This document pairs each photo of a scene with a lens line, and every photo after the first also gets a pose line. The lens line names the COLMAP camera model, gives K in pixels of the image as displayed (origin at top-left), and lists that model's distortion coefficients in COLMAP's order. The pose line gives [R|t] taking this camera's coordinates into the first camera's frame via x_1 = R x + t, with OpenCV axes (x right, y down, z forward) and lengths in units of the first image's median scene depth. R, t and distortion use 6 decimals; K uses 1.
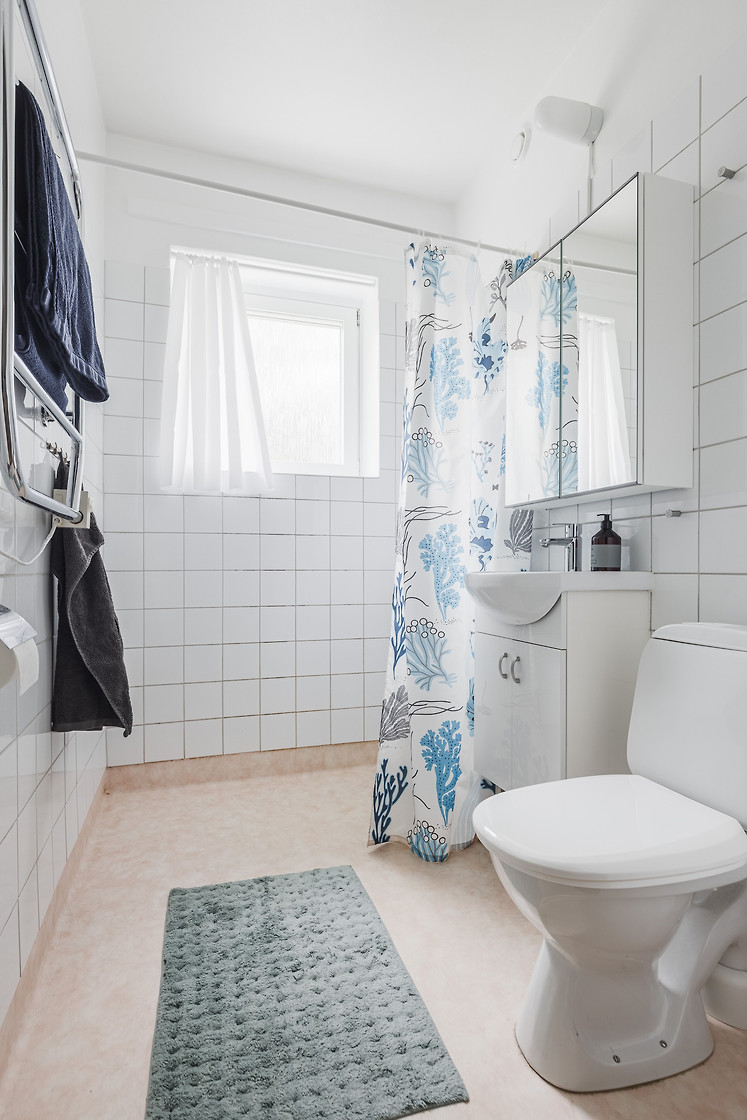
lens RADIAL K [[575.1, 0, 372.6], [0, 575.1, 564.9], [0, 0, 1]] dist [0.023335, 0.000881]
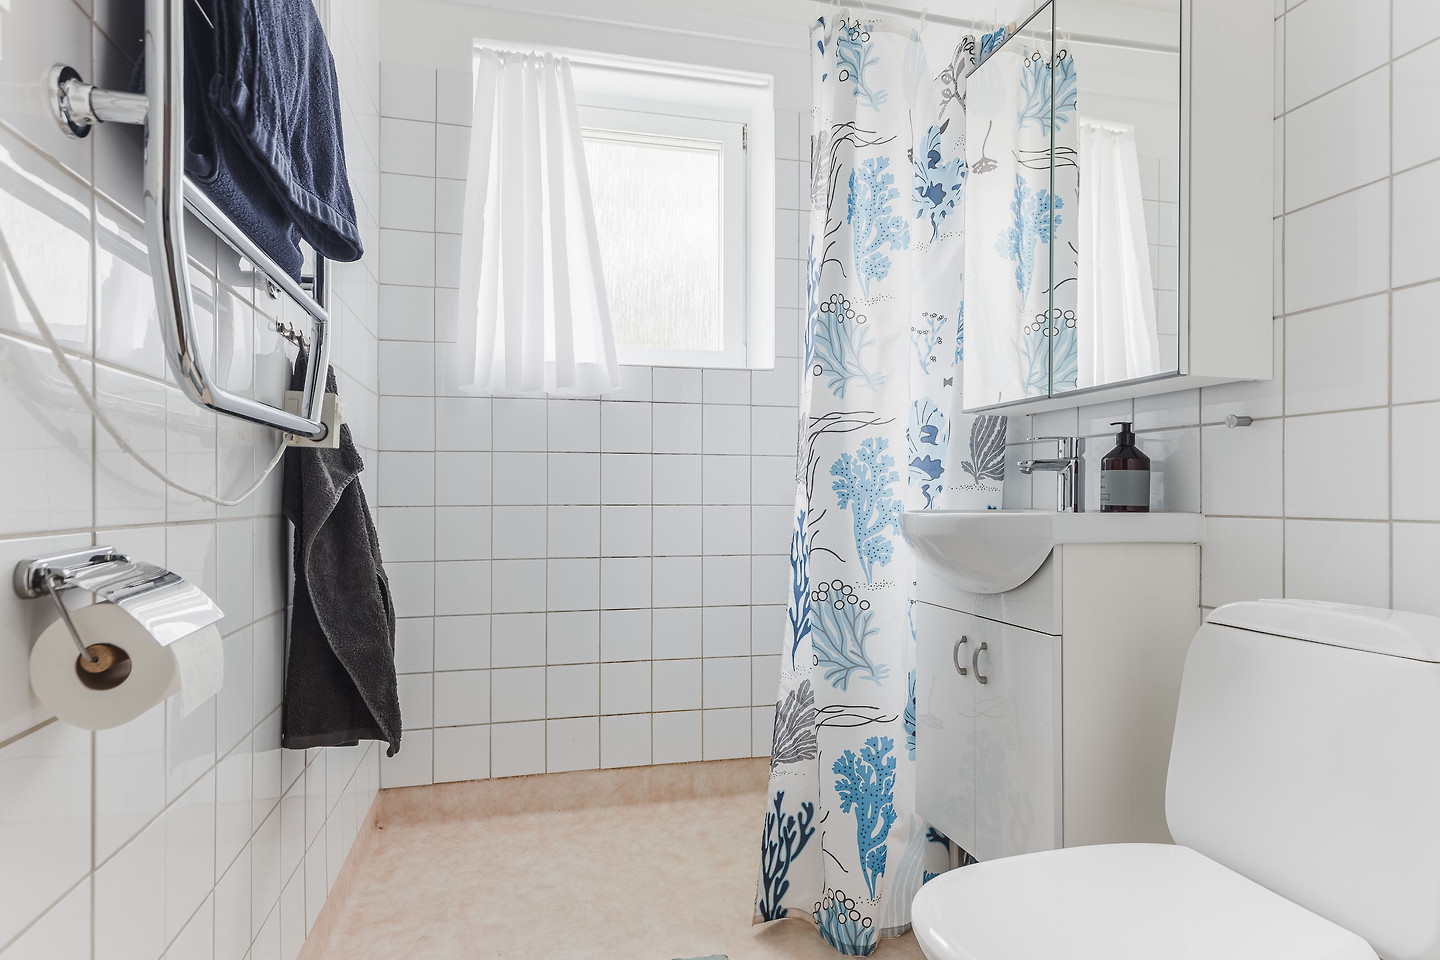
lens RADIAL K [[805.3, 0, 714.3], [0, 805.3, 486.1], [0, 0, 1]] dist [0.040382, -0.003754]
pose [[0.997337, 0.000623, -0.072926, 0.014291], [-0.001179, 0.999971, -0.007583, -0.008690], [0.072920, 0.007649, 0.997308, 0.059223]]
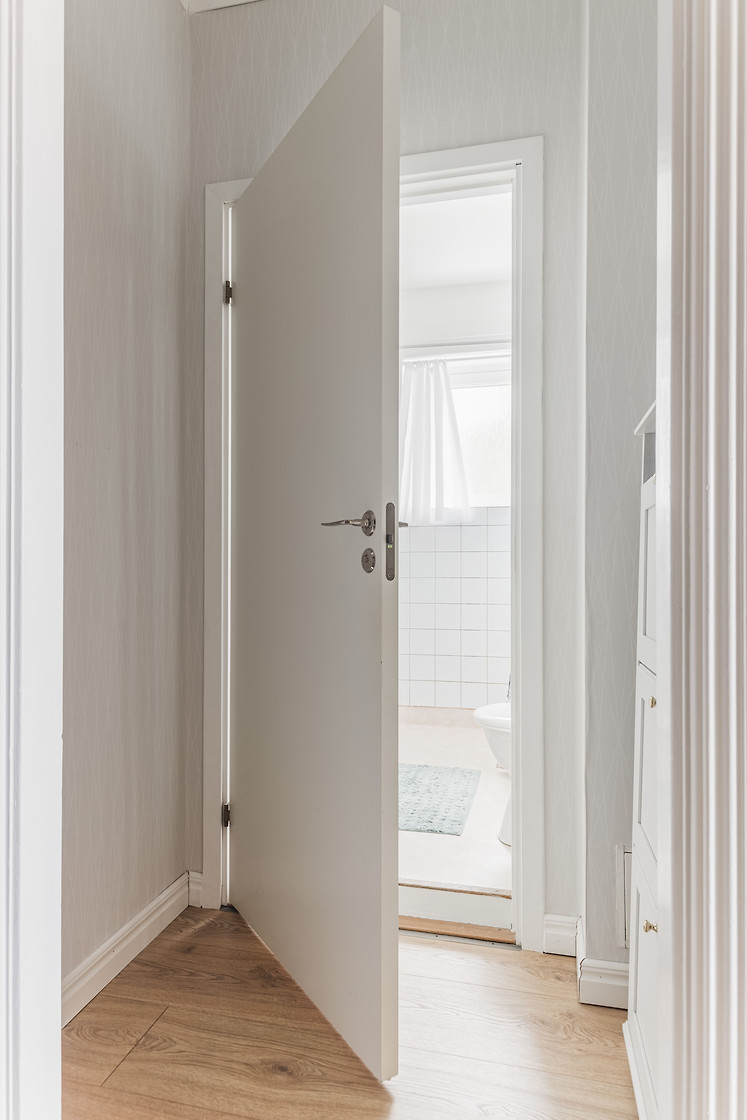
lens RADIAL K [[653.4, 0, 374.8], [0, 653.4, 564.0], [0, 0, 1]] dist [0.026218, -0.001565]
pose [[0.856981, -0.005379, -0.515320, 0.552323], [0.000874, 0.999959, -0.008983, -0.012135], [0.515348, 0.007248, 0.856951, -0.570797]]
